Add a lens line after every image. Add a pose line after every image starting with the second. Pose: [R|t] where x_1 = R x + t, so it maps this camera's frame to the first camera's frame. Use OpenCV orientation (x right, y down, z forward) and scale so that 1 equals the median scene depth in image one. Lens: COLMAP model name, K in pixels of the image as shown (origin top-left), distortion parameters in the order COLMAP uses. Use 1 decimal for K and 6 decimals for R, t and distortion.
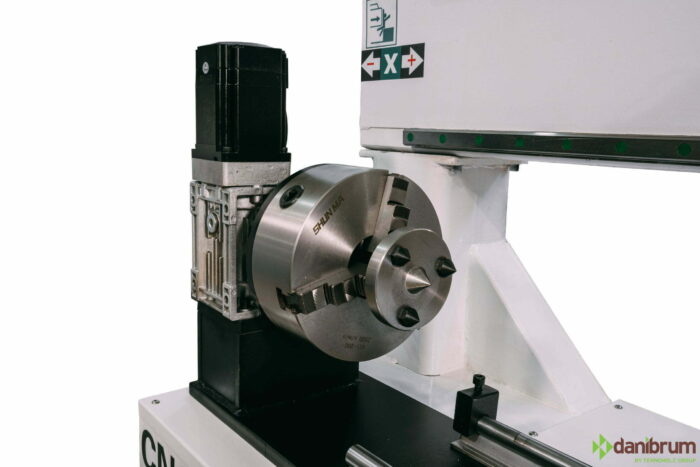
lens RADIAL K [[675.1, 0, 350.0], [0, 675.1, 233.5], [0, 0, 1]] dist [0.044530, -0.000046]
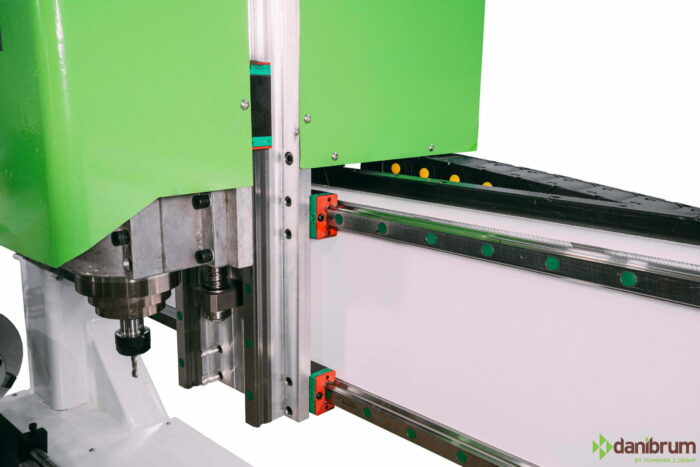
lens RADIAL K [[675.1, 0, 350.0], [0, 675.1, 233.5], [0, 0, 1]] dist [0.044530, -0.000046]
pose [[0.986866, -0.041580, 0.156096, 0.549983], [0.032541, 0.997666, 0.060024, -0.255493], [-0.158228, -0.054156, 0.985916, -0.579488]]
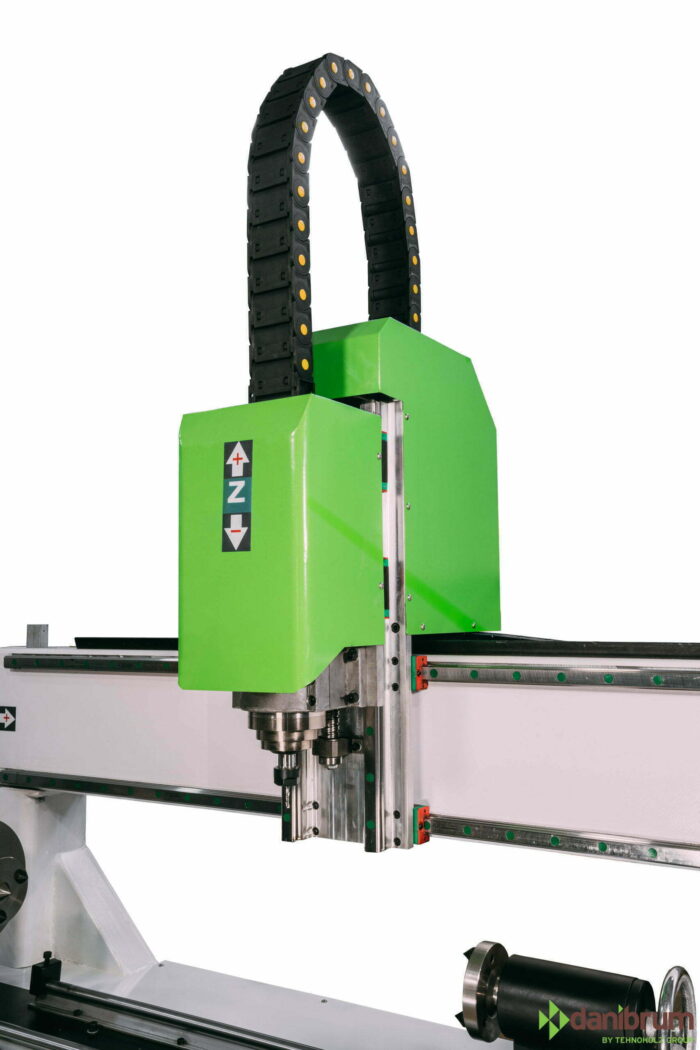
lens RADIAL K [[1012.7, 0, 350.0], [0, 1012.7, 525.0], [0, 0, 1]] dist [0.044530, -0.000046]
pose [[0.930206, 0.003545, 0.367022, -0.020038], [0.087113, 0.969249, -0.230146, -0.101165], [-0.356551, 0.246056, 0.901292, -1.194229]]
